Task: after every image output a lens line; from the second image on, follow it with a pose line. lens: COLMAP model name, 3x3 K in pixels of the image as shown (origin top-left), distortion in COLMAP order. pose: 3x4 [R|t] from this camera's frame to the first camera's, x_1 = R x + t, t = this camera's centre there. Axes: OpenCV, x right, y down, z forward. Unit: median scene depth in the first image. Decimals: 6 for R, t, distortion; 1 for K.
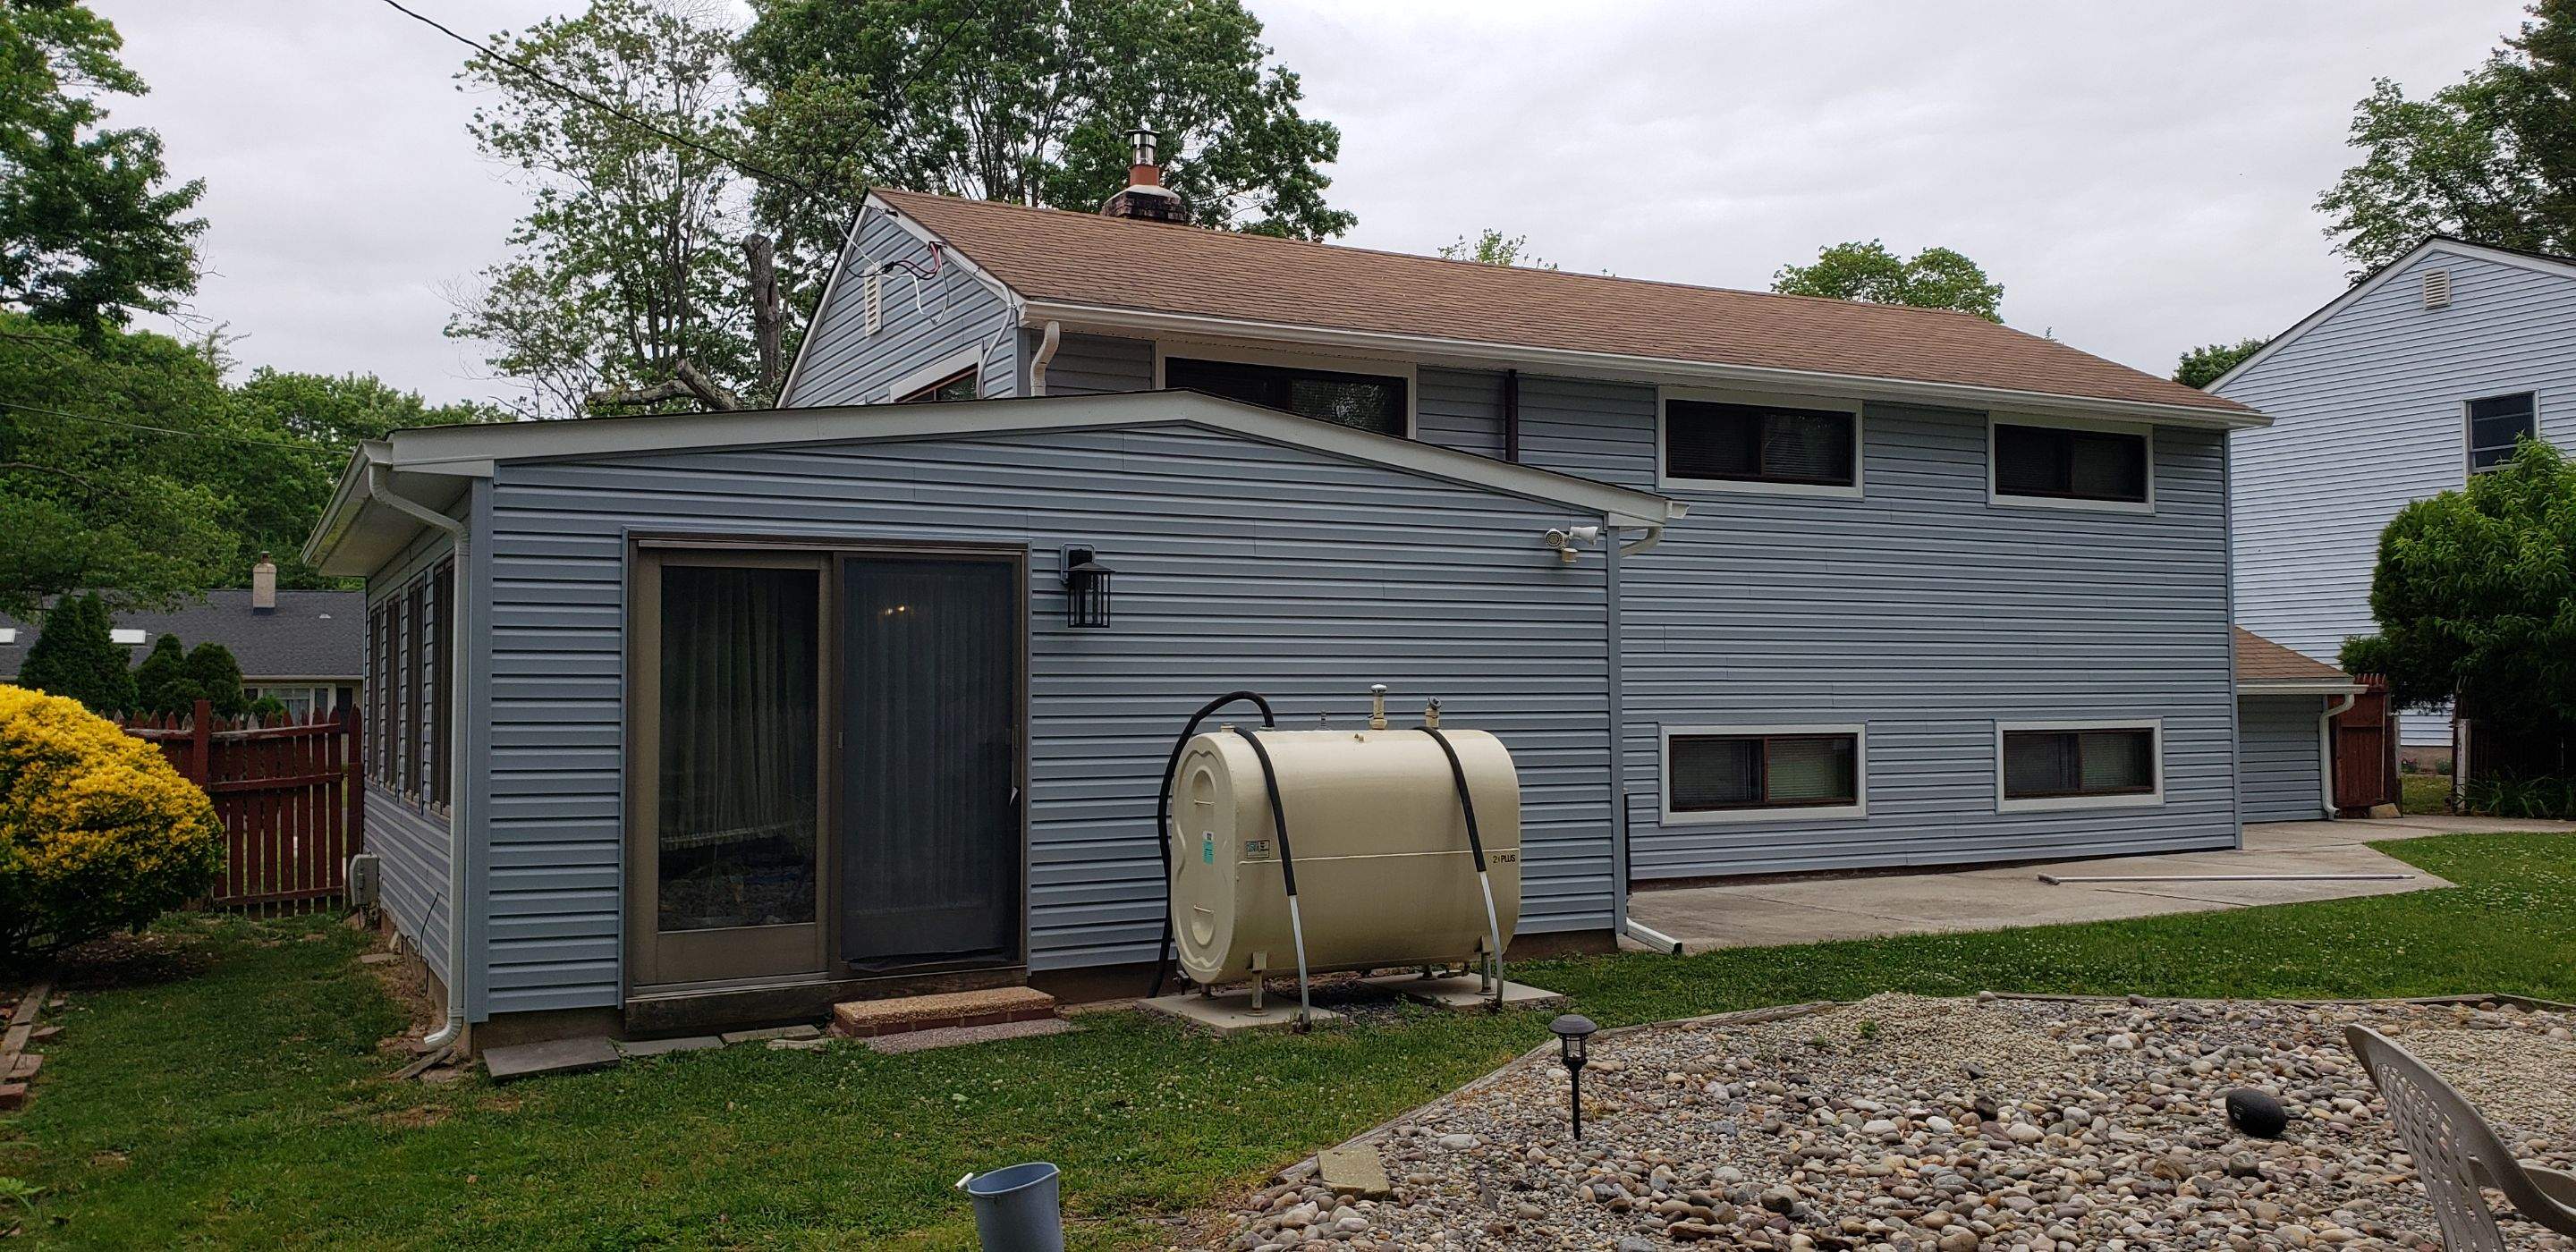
lens RADIAL K [[1985.6, 0, 1288.0], [0, 1985.6, 626.0], [0, 0, 1]] dist [0.140762, -0.200871]
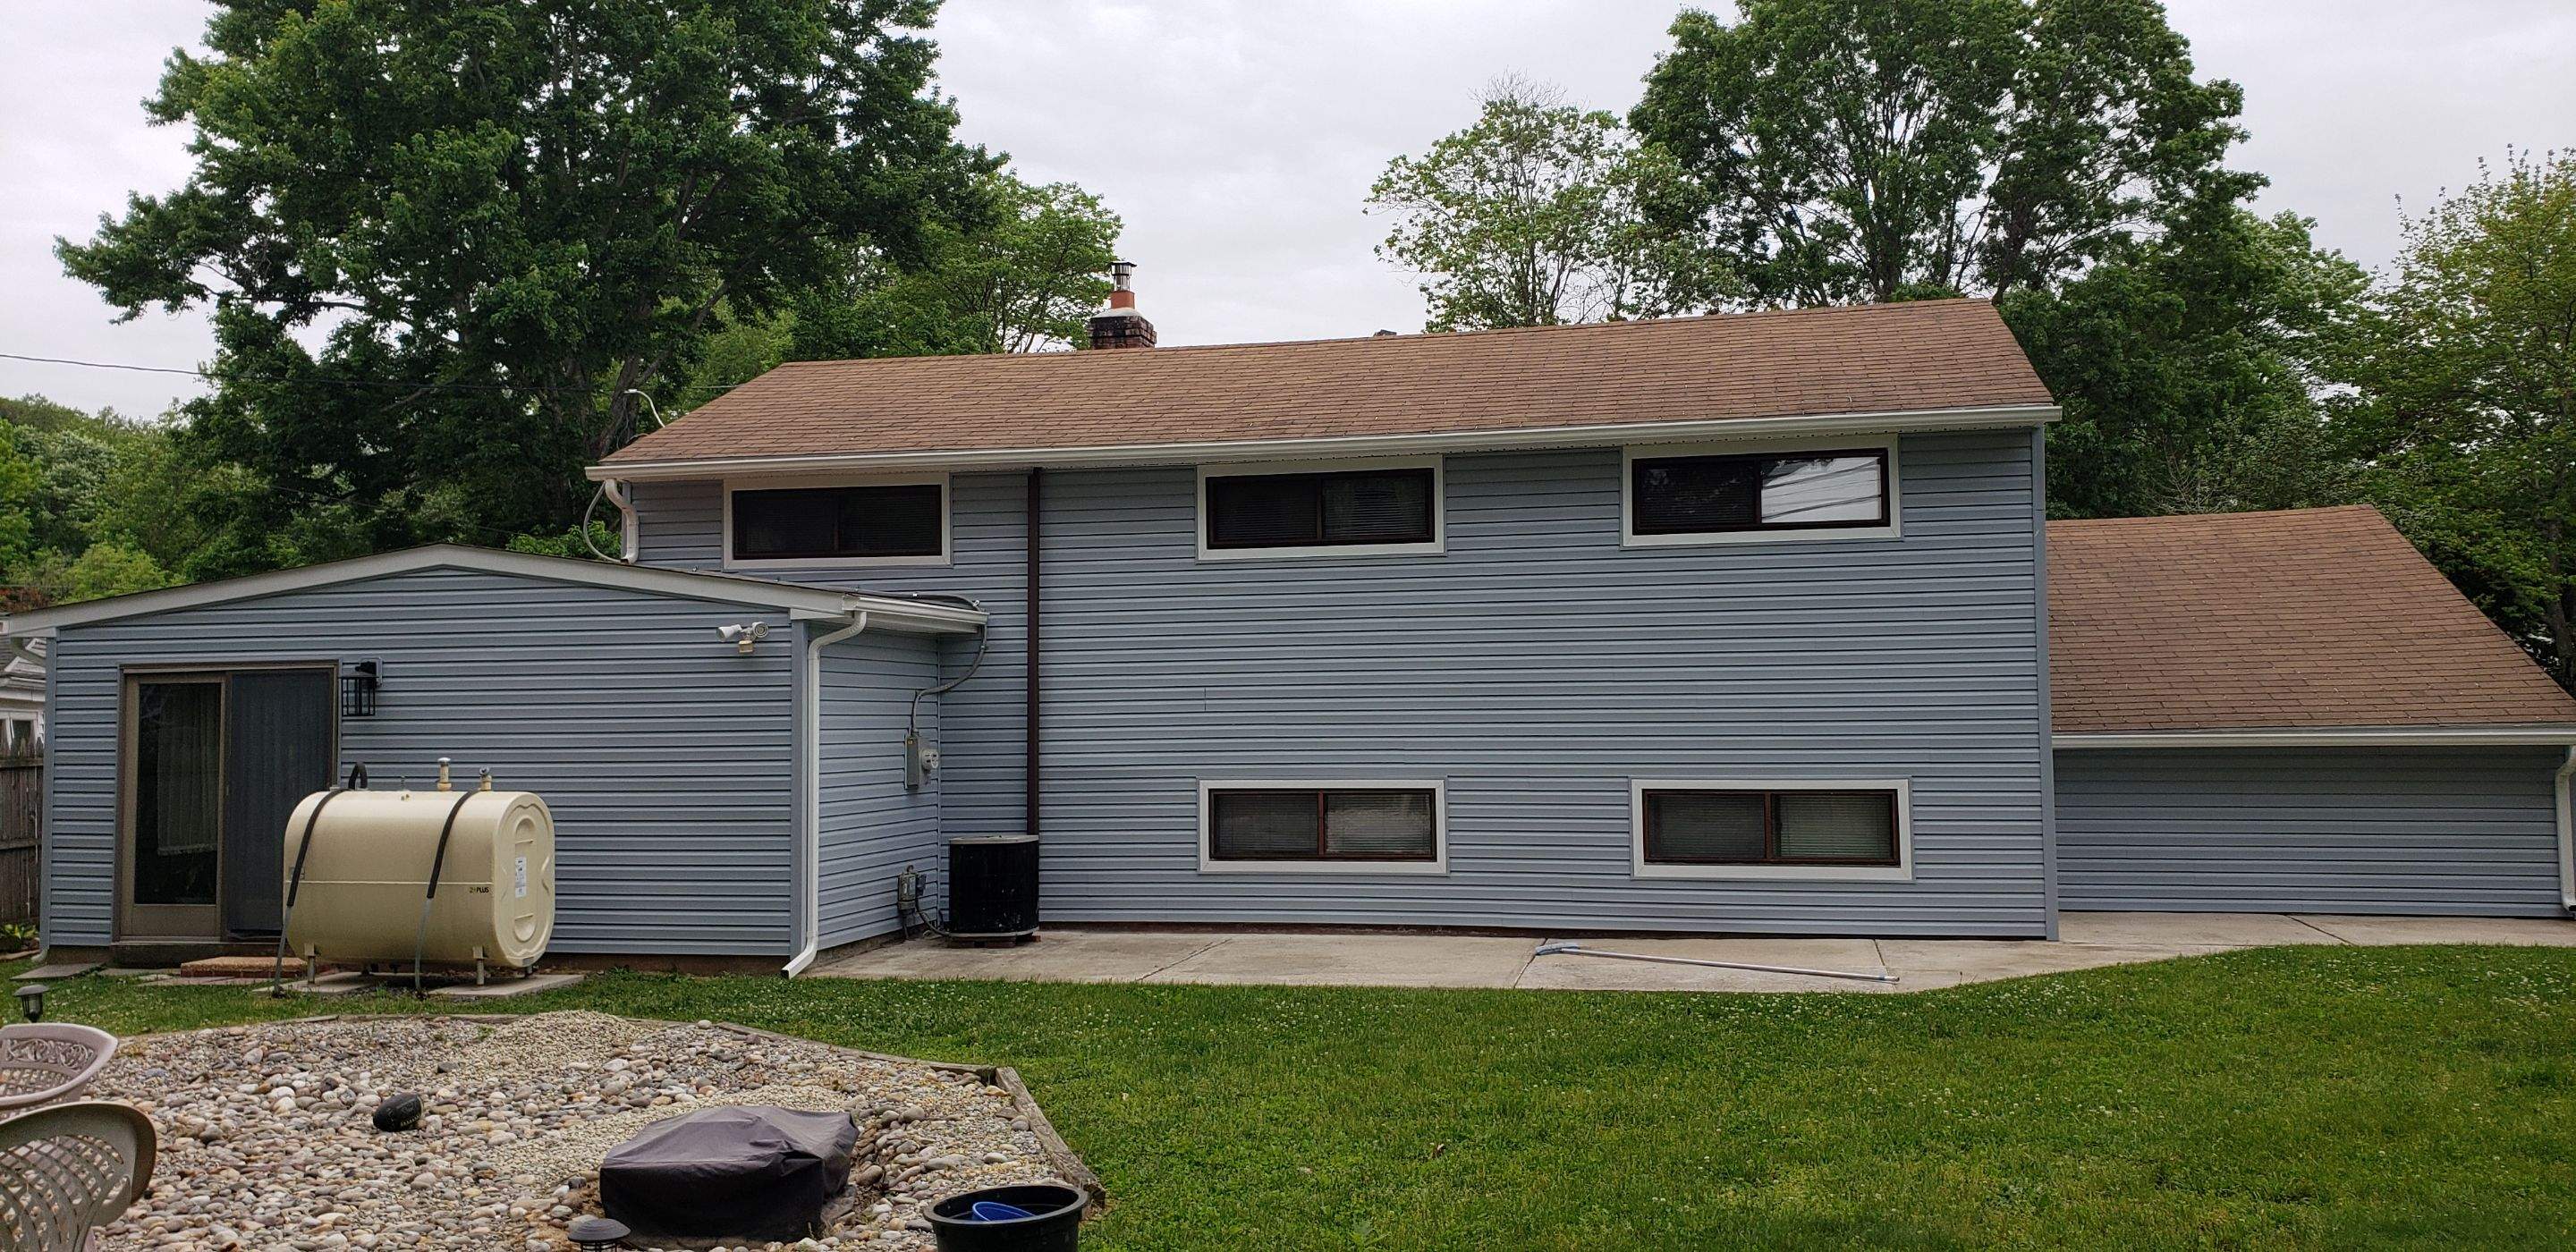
lens RADIAL K [[2030.6, 0, 1245.7], [0, 2030.6, 637.4], [0, 0, 1]] dist [0.141690, -0.213447]
pose [[0.757991, -0.026398, -0.651731, 0.896214], [0.028448, 0.999568, -0.007402, -0.017743], [0.651645, -0.012930, 0.758414, 0.177257]]
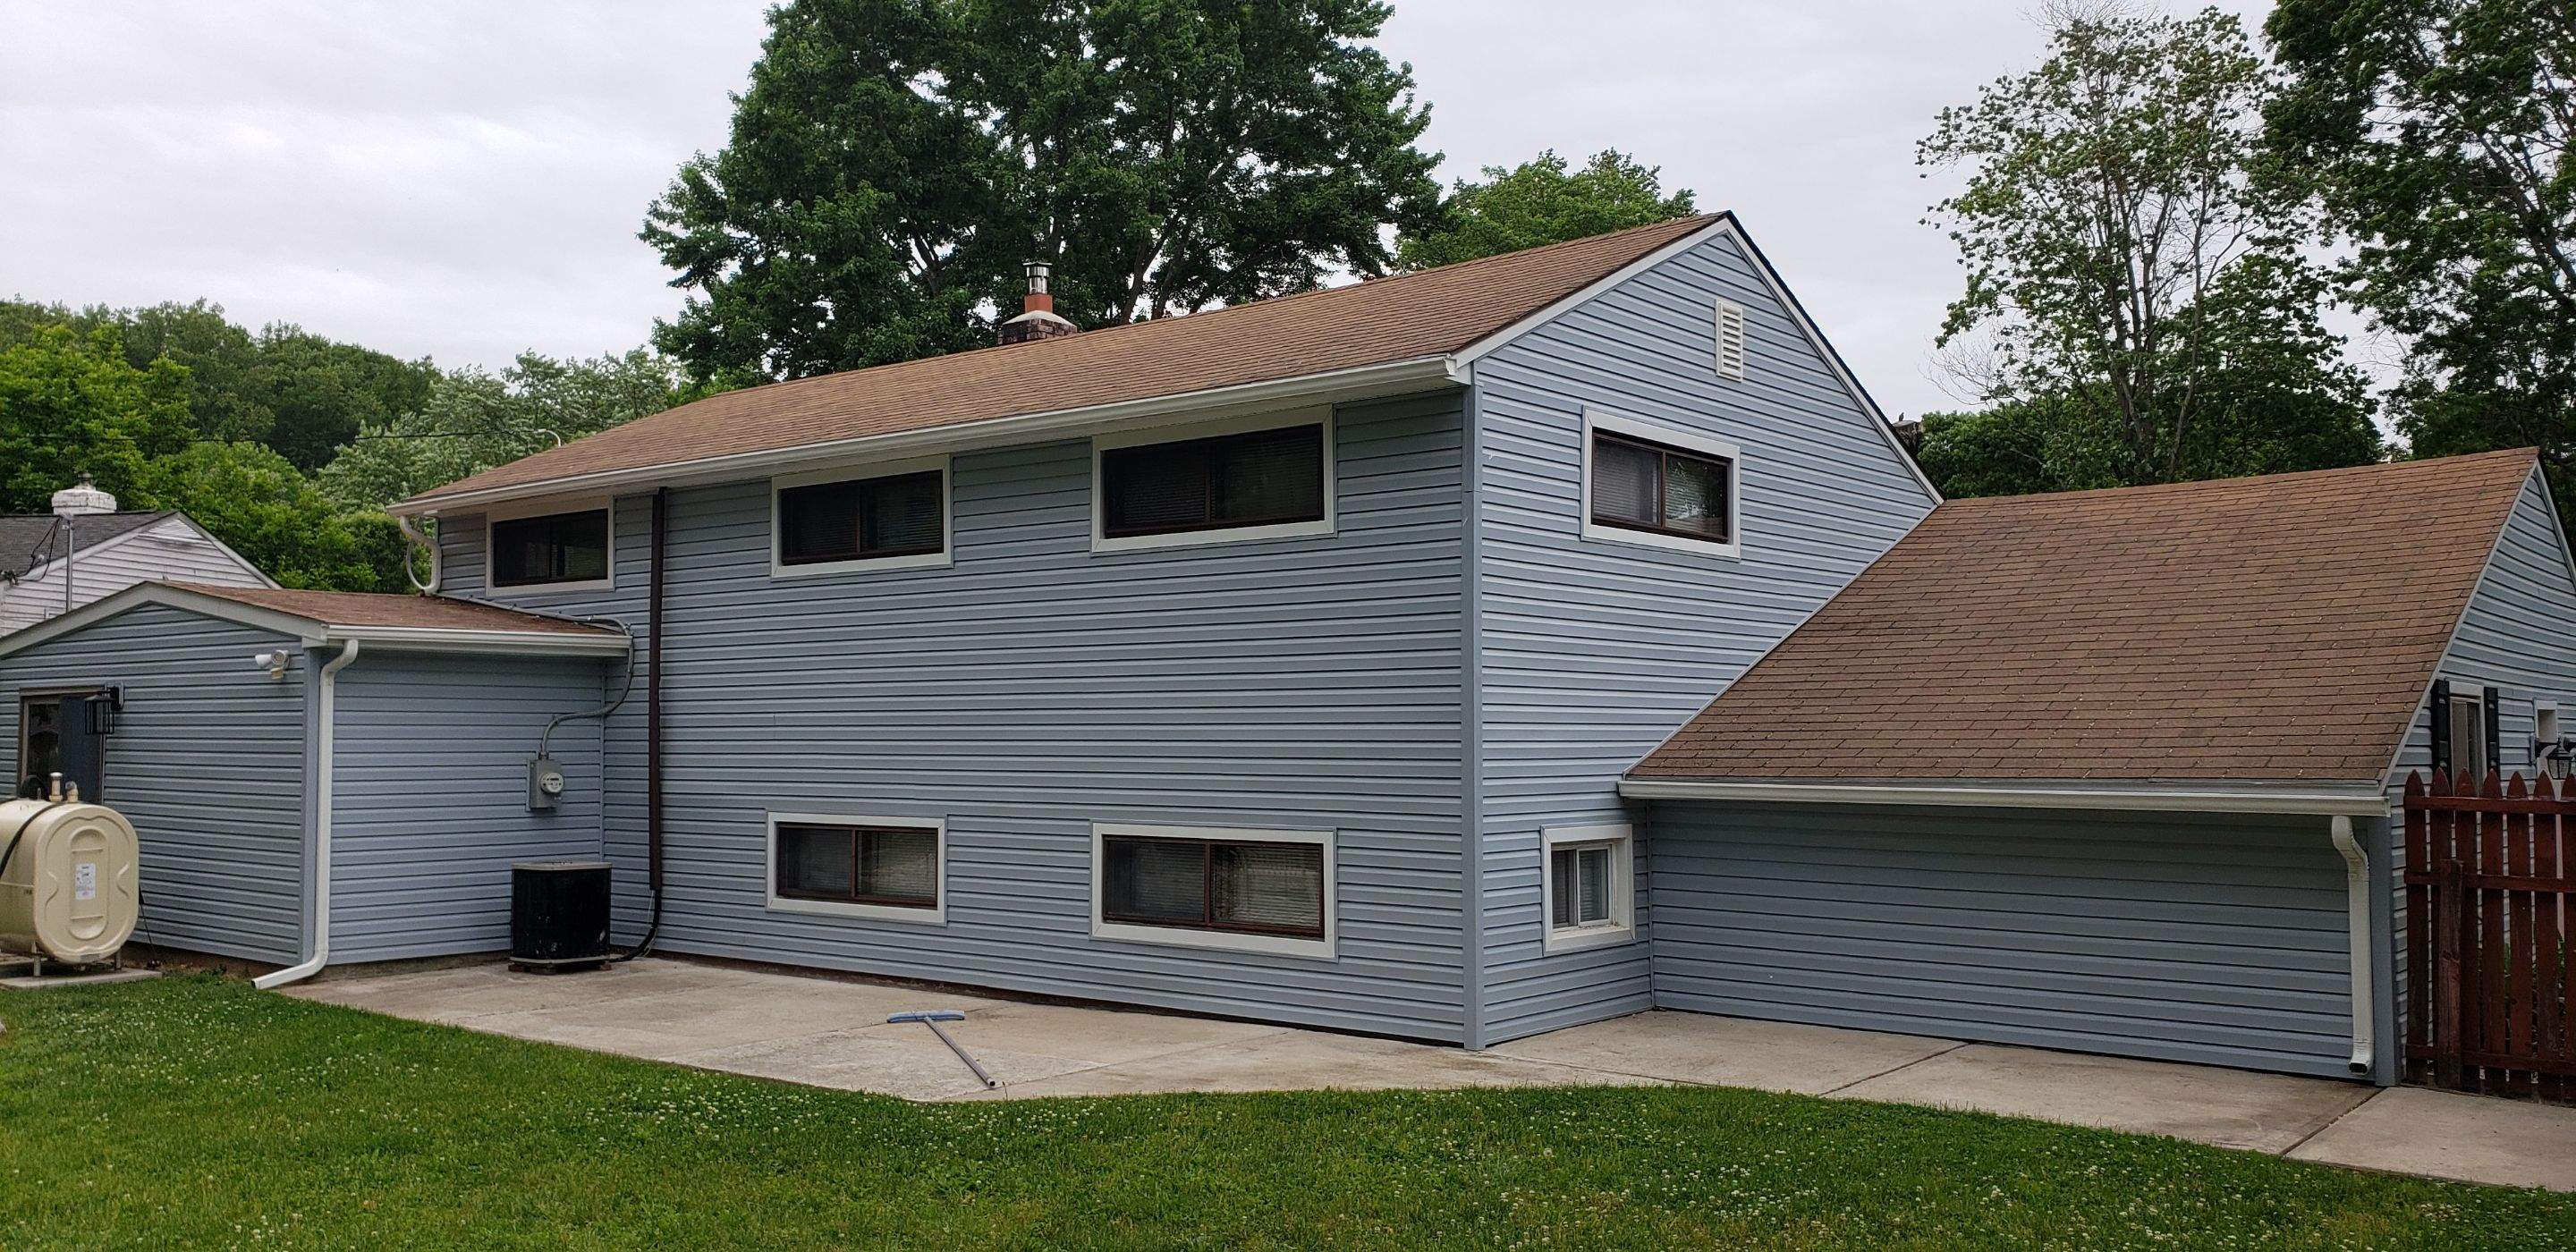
lens RADIAL K [[2030.6, 0, 1245.7], [0, 2030.6, 637.4], [0, 0, 1]] dist [0.141690, -0.213447]
pose [[0.379270, -0.038040, -0.924504, 1.205611], [0.026941, 0.999185, -0.030060, -0.000650], [0.924894, -0.013506, 0.379986, 0.799514]]
